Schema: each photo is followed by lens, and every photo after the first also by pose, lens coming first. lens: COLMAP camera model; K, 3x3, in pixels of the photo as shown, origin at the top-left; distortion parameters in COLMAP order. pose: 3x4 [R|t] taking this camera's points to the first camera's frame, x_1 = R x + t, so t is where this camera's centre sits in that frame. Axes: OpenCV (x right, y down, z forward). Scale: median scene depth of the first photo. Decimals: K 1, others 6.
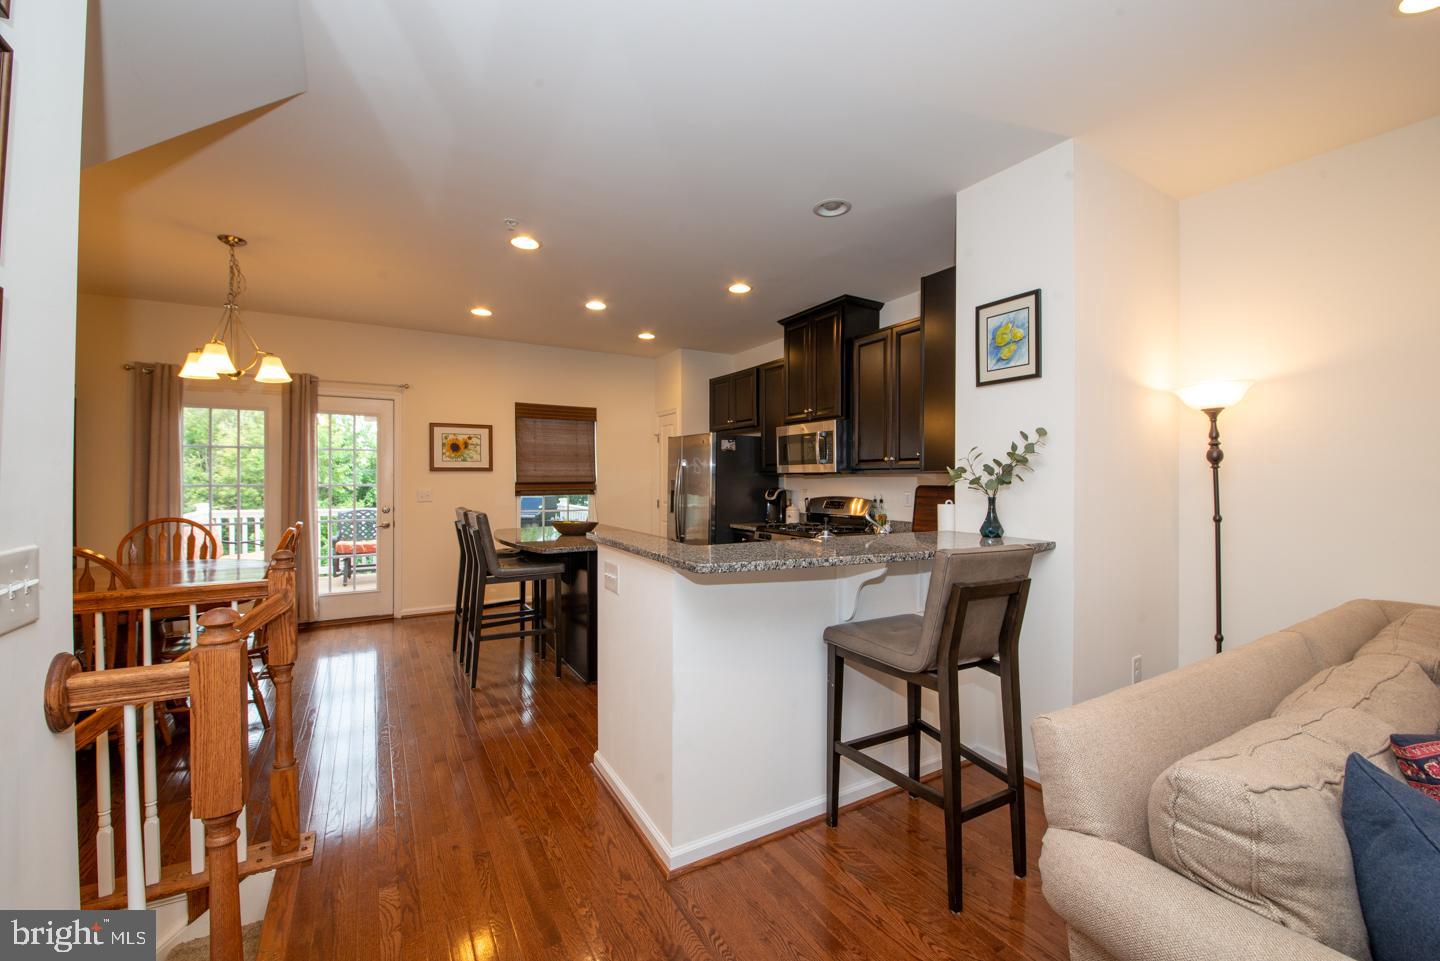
lens RADIAL K [[555.1, 0, 709.6], [0, 555.1, 477.7], [0, 0, 1]] dist [0.002038, -0.003044]
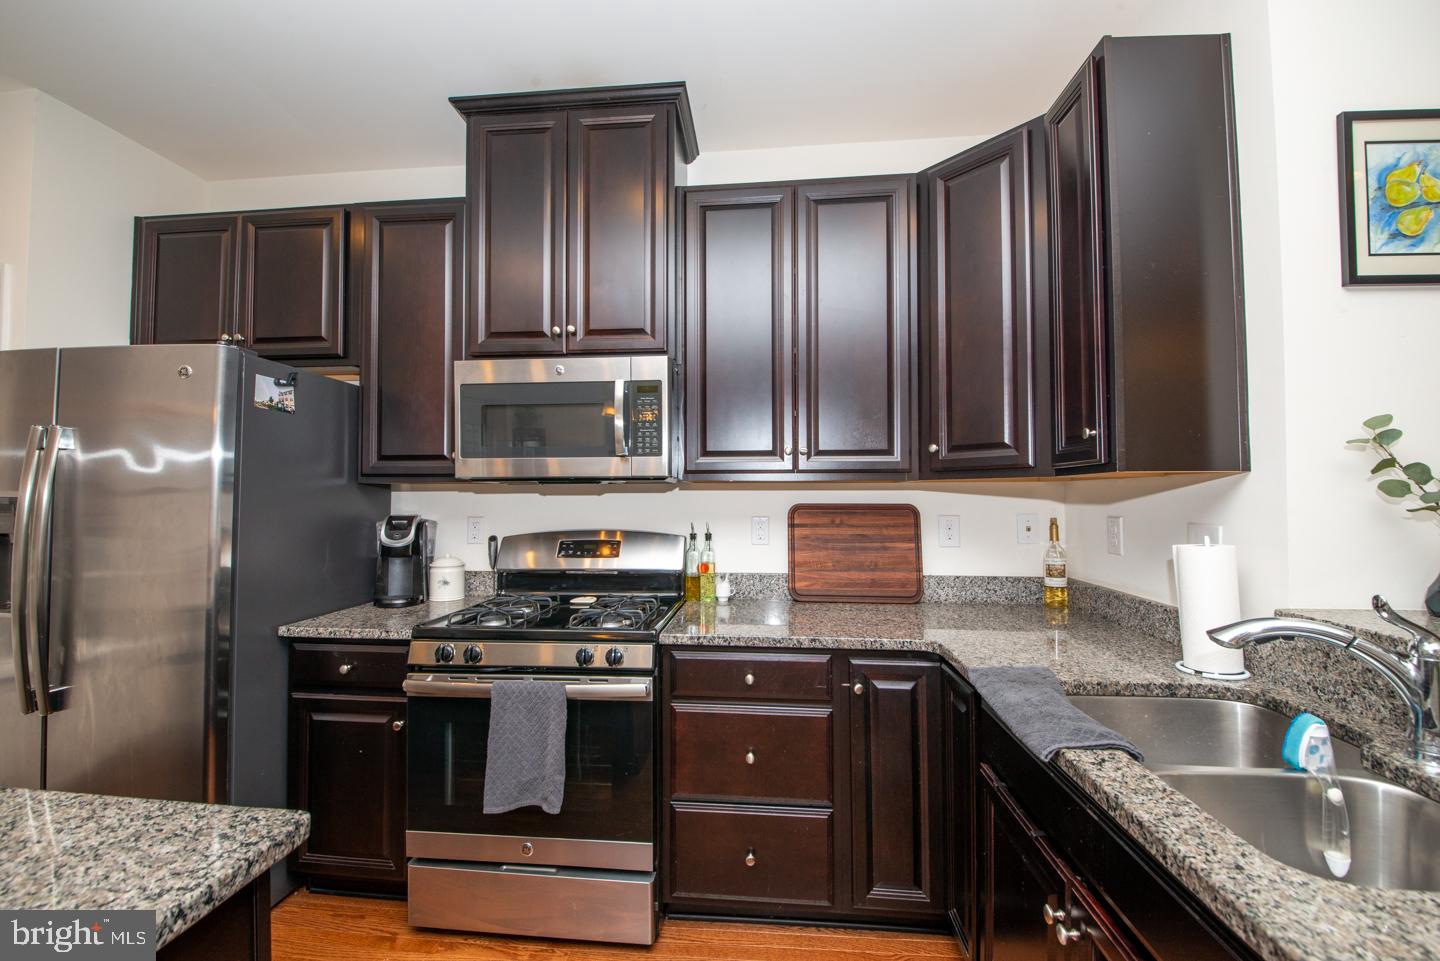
lens RADIAL K [[595.7, 0, 720.4], [0, 595.7, 479.3], [0, 0, 1]] dist [0.000210, -0.007357]
pose [[0.582066, 0.020555, 0.812882, -0.105685], [0.000663, 0.999668, -0.025753, 0.003628], [-0.813142, 0.015528, 0.581859, 0.587925]]
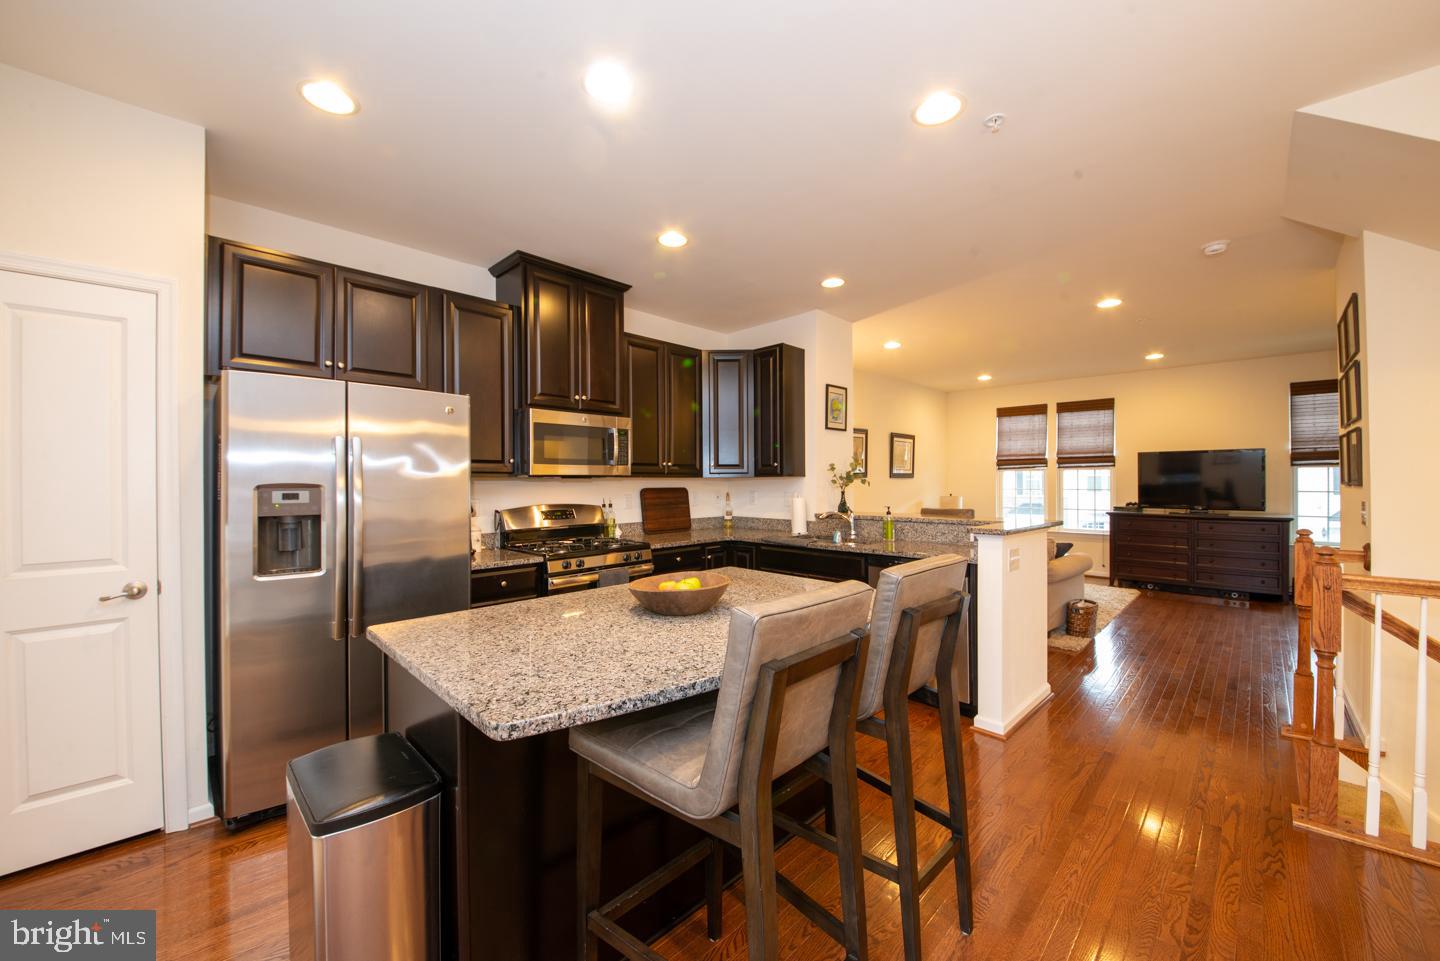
lens RADIAL K [[539.8, 0, 722.7], [0, 539.8, 480.2], [0, 0, 1]] dist [-0.001345, -0.004054]
pose [[-0.262661, 0.002877, 0.964884, -0.567809], [0.004005, 0.999990, -0.001891, 0.000312], [-0.964880, 0.003367, -0.262670, 0.917981]]
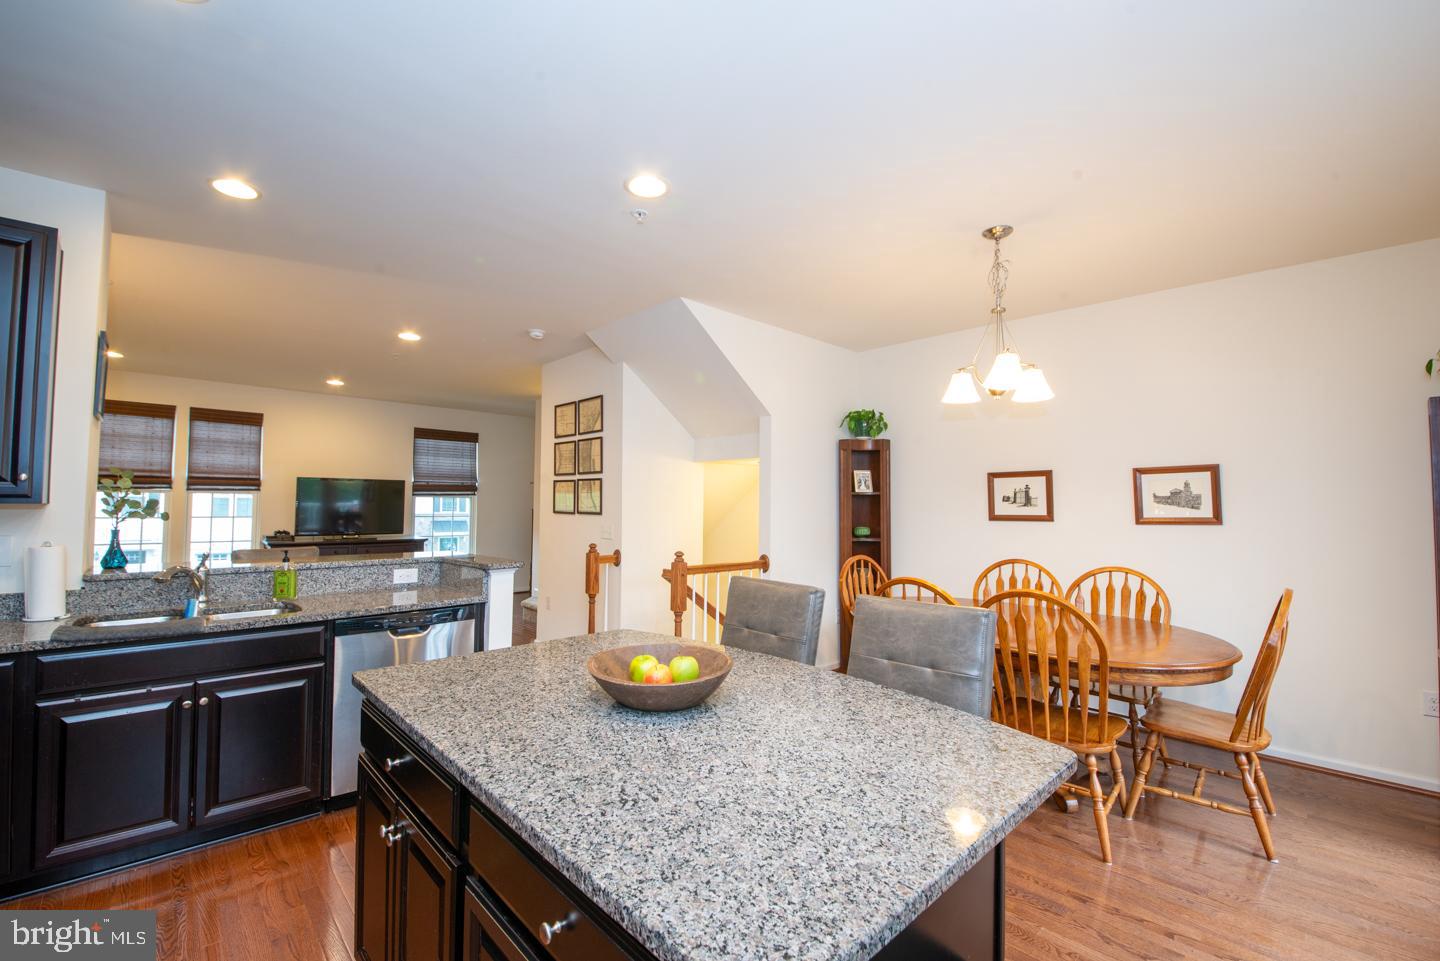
lens RADIAL K [[595.7, 0, 709.6], [0, 595.7, 480.6], [0, 0, 1]] dist [0.000210, -0.007357]
pose [[-0.977548, -0.016715, -0.210049, -0.174350], [-0.008432, 0.999153, -0.040267, -0.011210], [0.210544, -0.037591, -0.976861, 1.145776]]
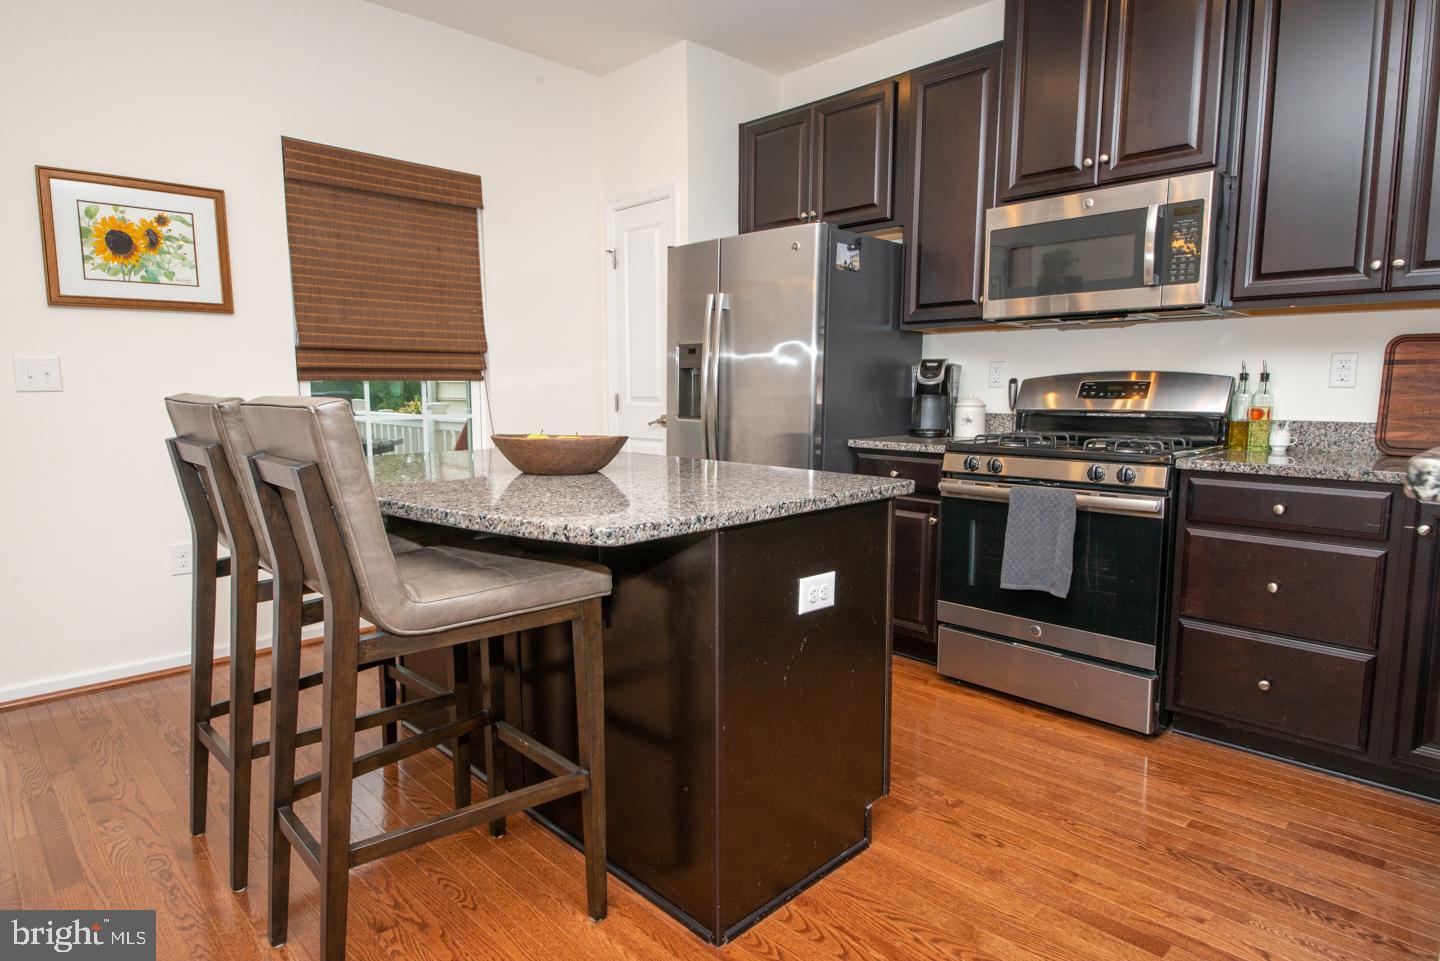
lens RADIAL K [[807.1, 0, 702.2], [0, 807.1, 482.1], [0, 0, 1]] dist [0.024545, -0.019735]
pose [[0.974424, -0.026634, 0.223132, -0.228063], [-0.000675, 0.992599, 0.121433, 0.040464], [-0.224715, -0.118478, 0.967195, 0.411748]]
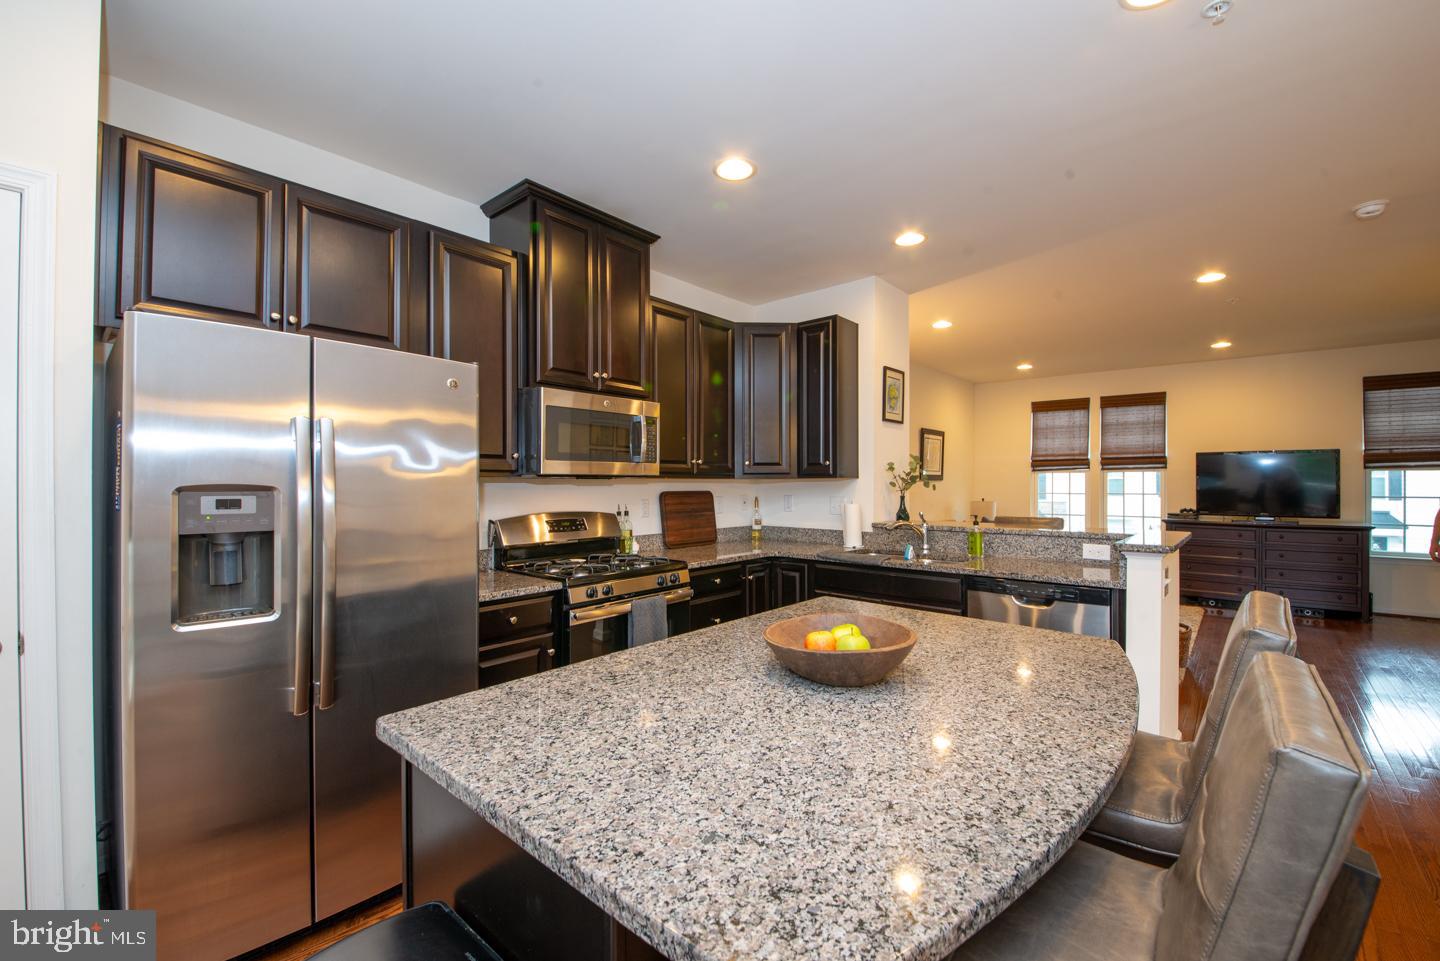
lens RADIAL K [[595.7, 0, 724.3], [0, 595.7, 481.0], [0, 0, 1]] dist [0.000210, -0.007357]
pose [[-0.320695, 0.001994, 0.947180, -0.452599], [-0.000668, 0.999997, -0.002332, -0.000674], [-0.947182, -0.001381, -0.320693, 0.986347]]
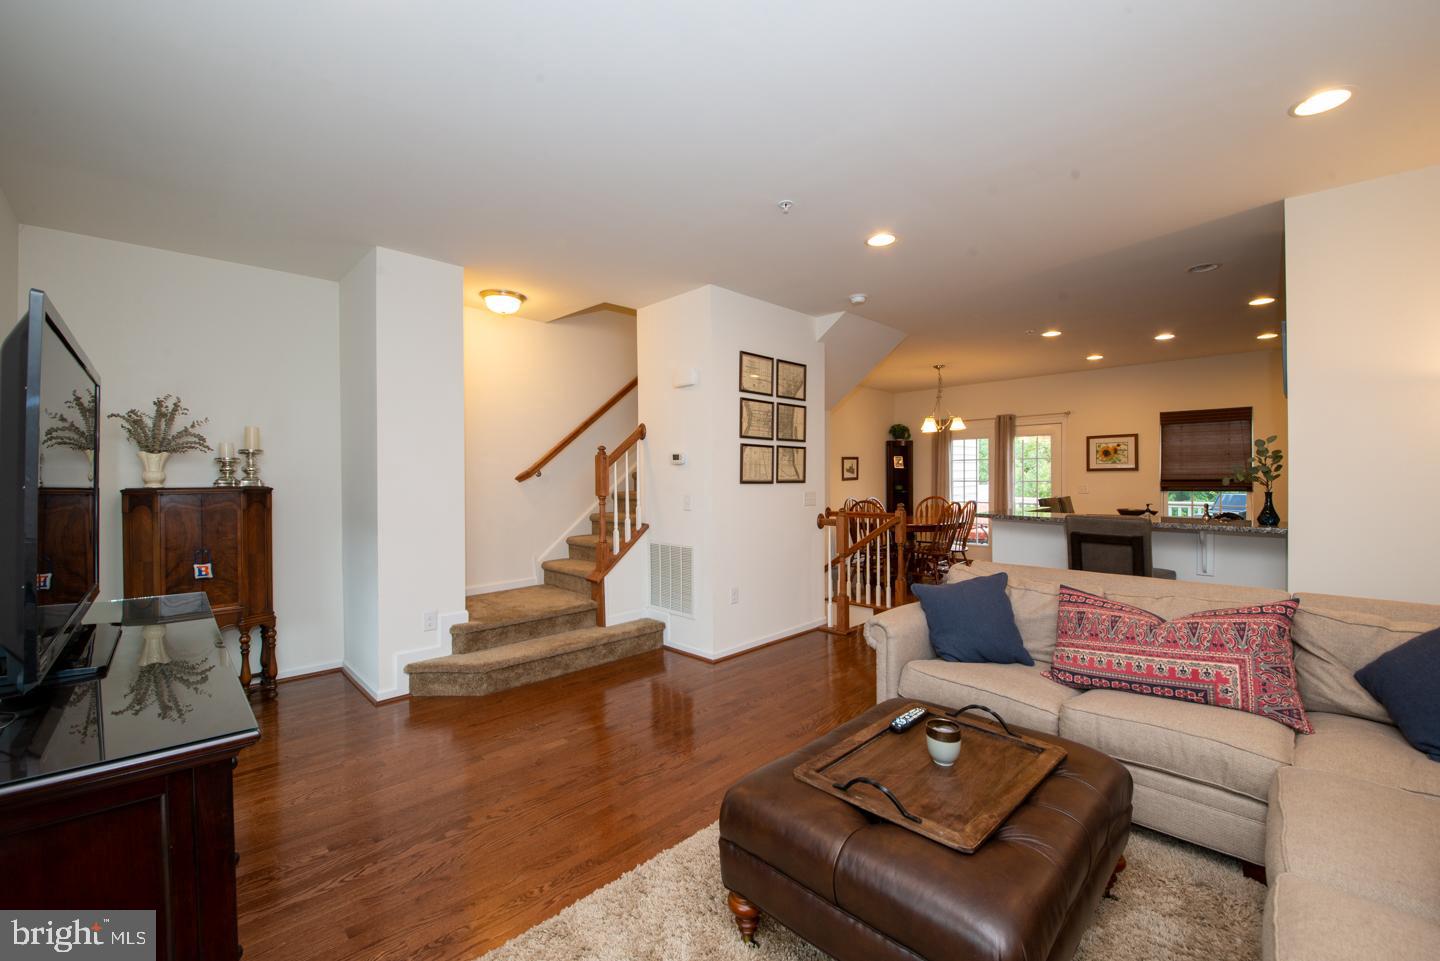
lens RADIAL K [[555.1, 0, 743.6], [0, 555.1, 488.1], [0, 0, 1]] dist [0.002038, -0.003044]
pose [[0.242312, 0.017448, -0.970042, 0.674893], [0.005446, 0.999798, 0.019343, -0.002226], [0.970183, -0.009970, 0.242168, -0.171670]]
